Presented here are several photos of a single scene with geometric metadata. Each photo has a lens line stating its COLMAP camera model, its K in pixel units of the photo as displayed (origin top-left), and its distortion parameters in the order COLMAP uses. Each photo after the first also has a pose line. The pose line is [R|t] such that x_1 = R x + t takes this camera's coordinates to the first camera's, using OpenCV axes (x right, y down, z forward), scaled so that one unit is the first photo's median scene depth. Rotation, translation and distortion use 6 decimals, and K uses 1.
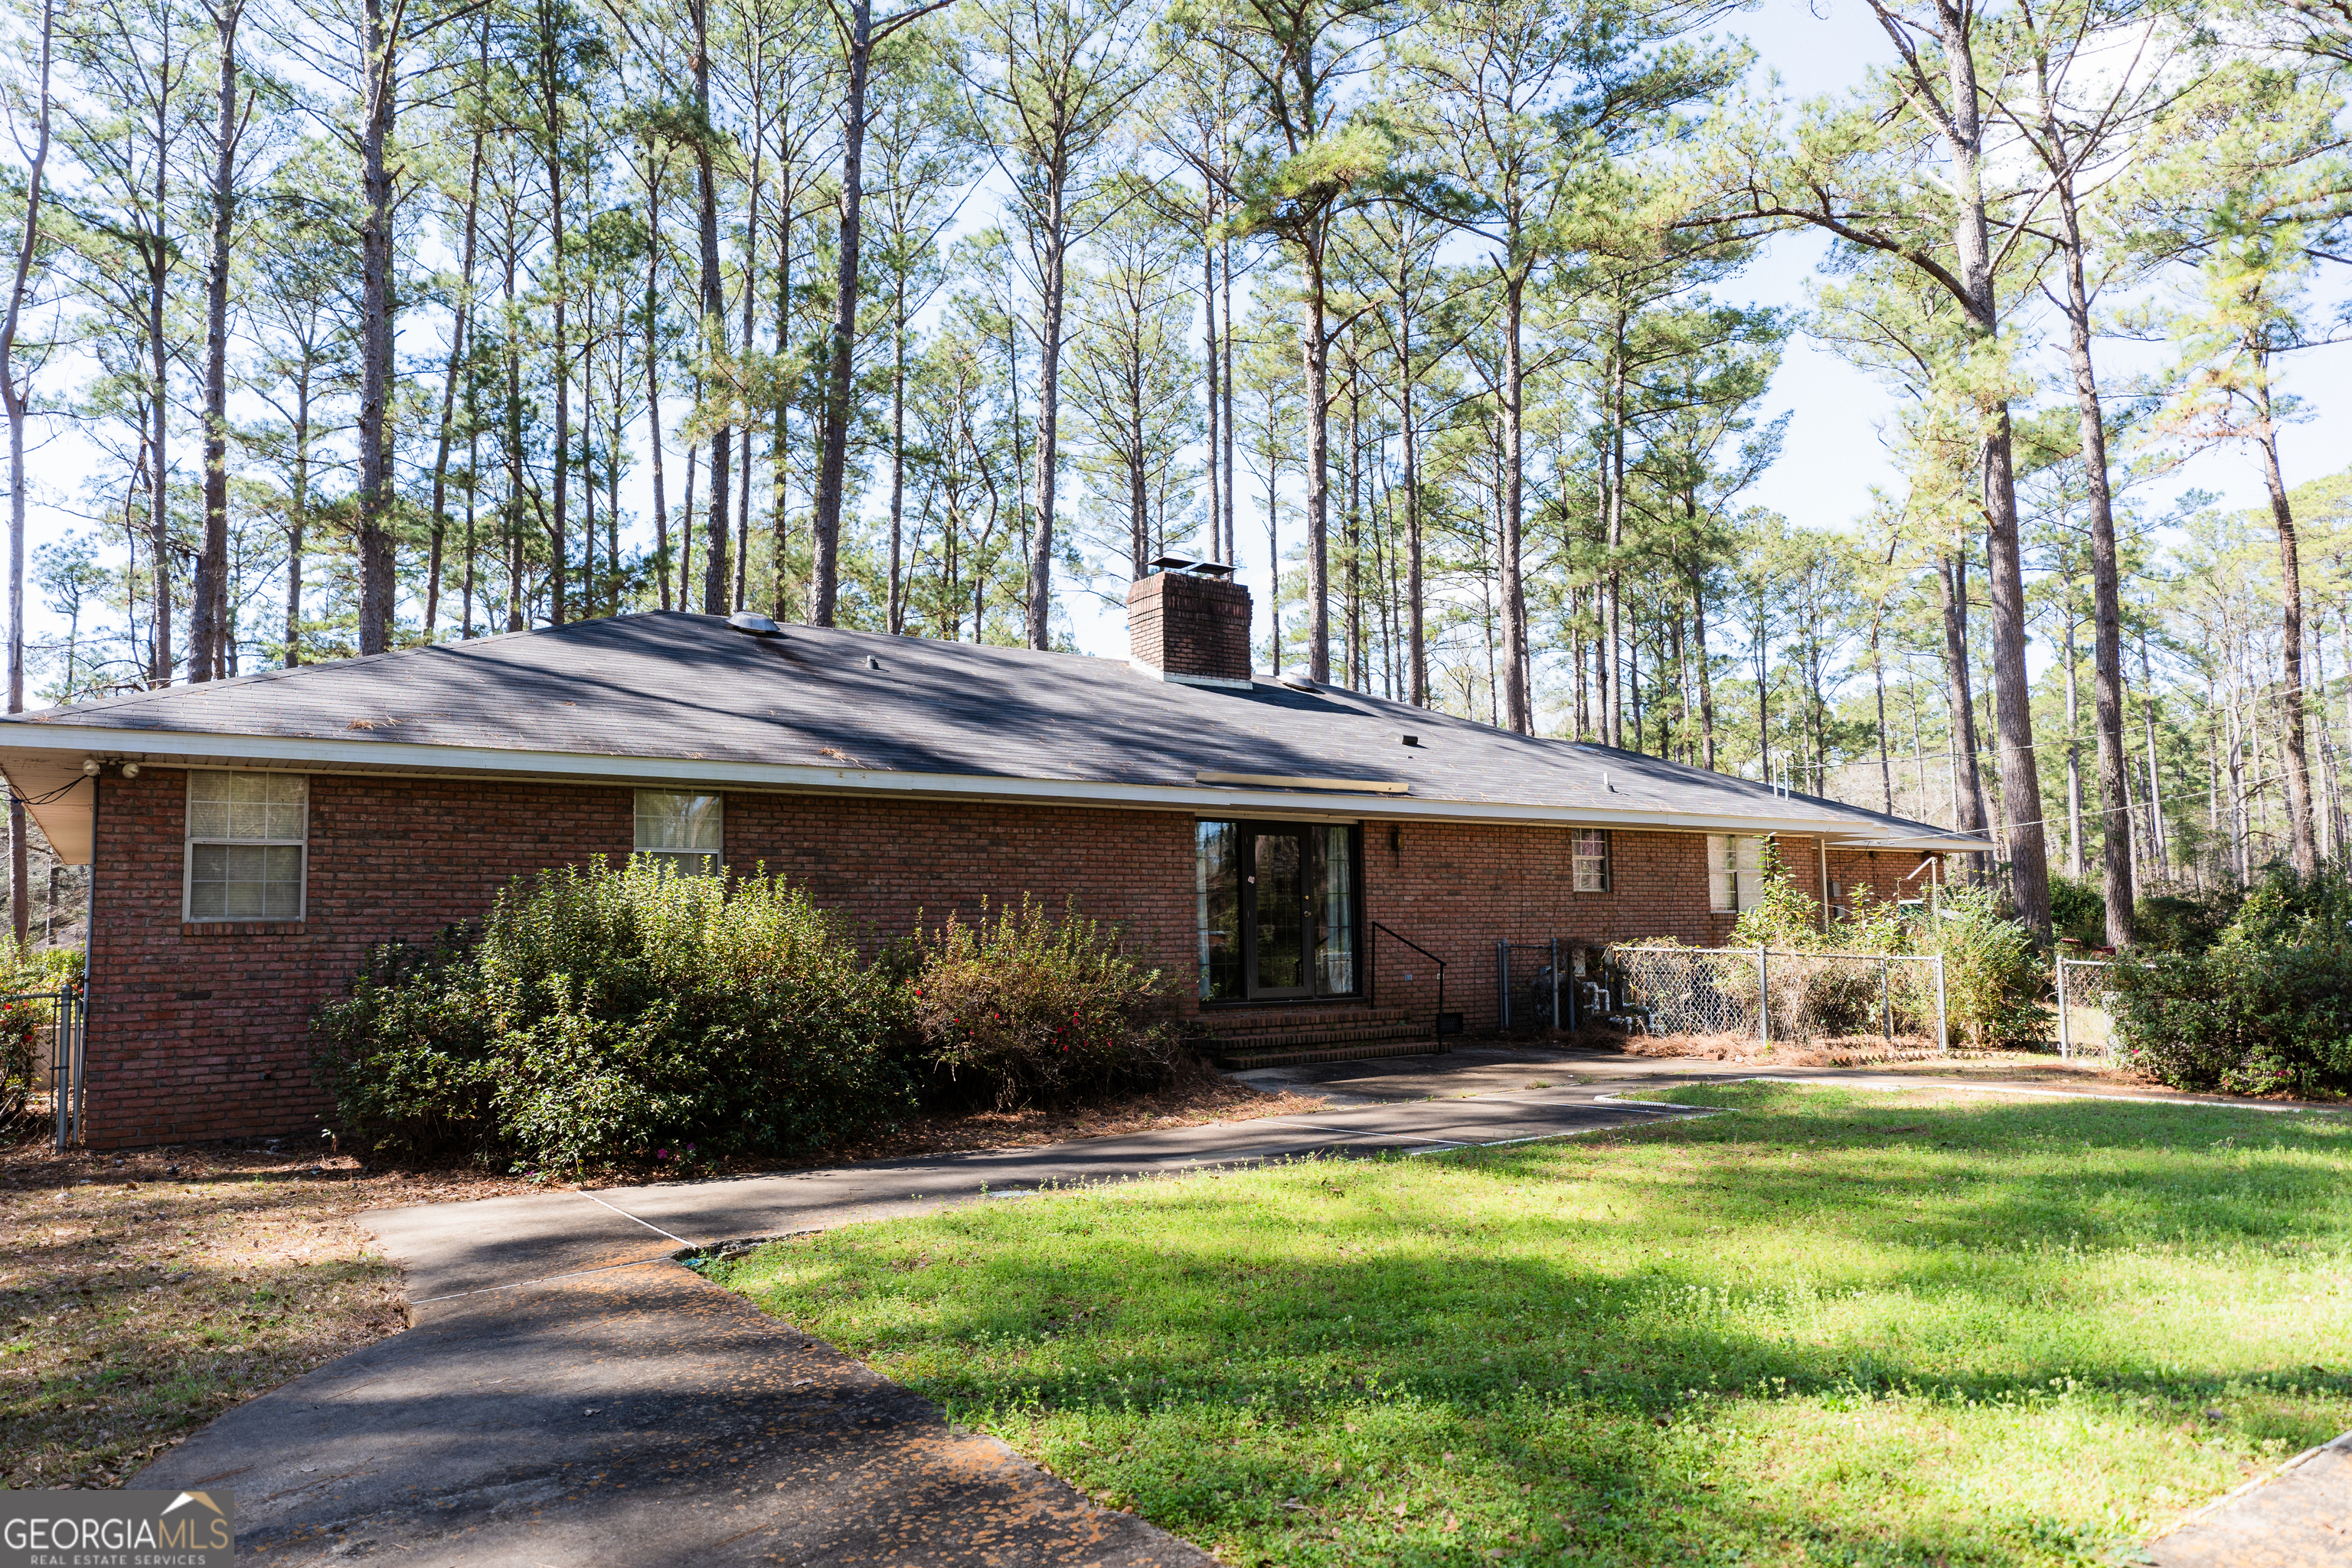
lens RADIAL K [[1506.0, 0, 1176.0], [0, 1506.0, 784.0], [0, 0, 1]] dist [0.001773, 0.001901]
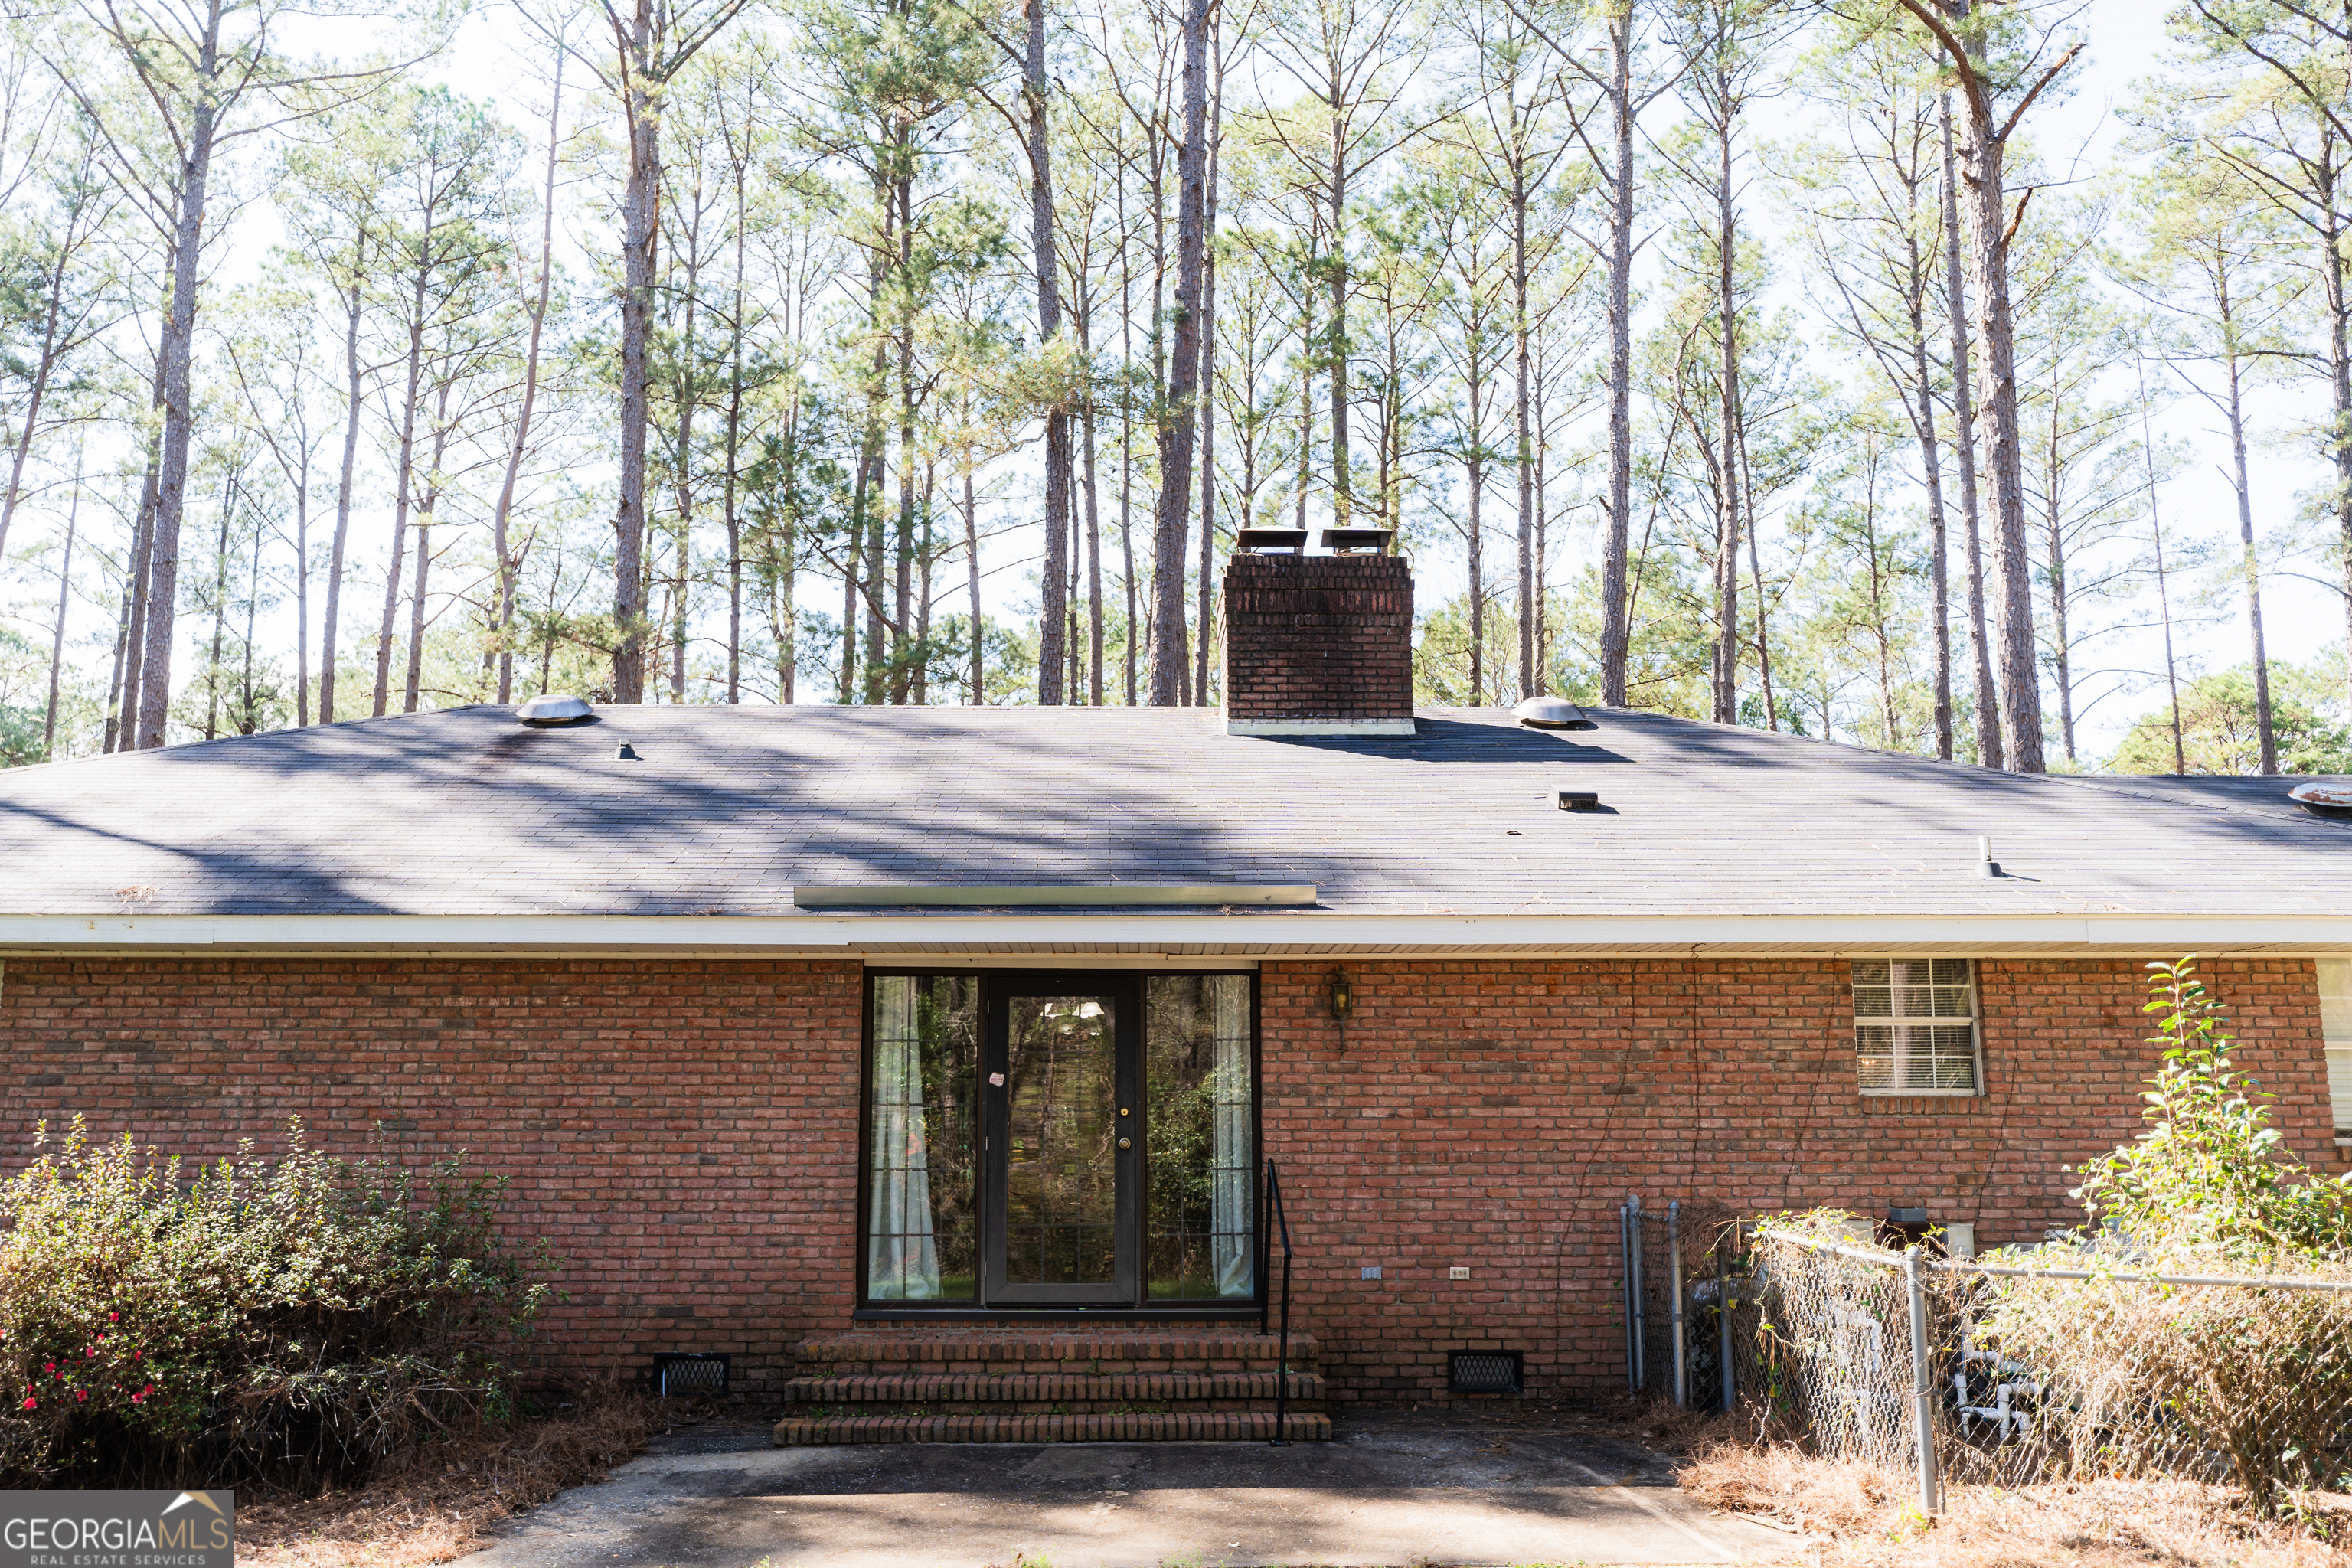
lens RADIAL K [[1940.8, 0, 1176.0], [0, 1940.8, 784.0], [0, 0, 1]] dist [-0.012346, 0.035210]
pose [[0.836244, -0.084689, -0.541778, 0.372830], [0.044468, 0.995221, -0.086932, 0.016039], [0.546551, 0.048604, 0.836014, 0.336935]]
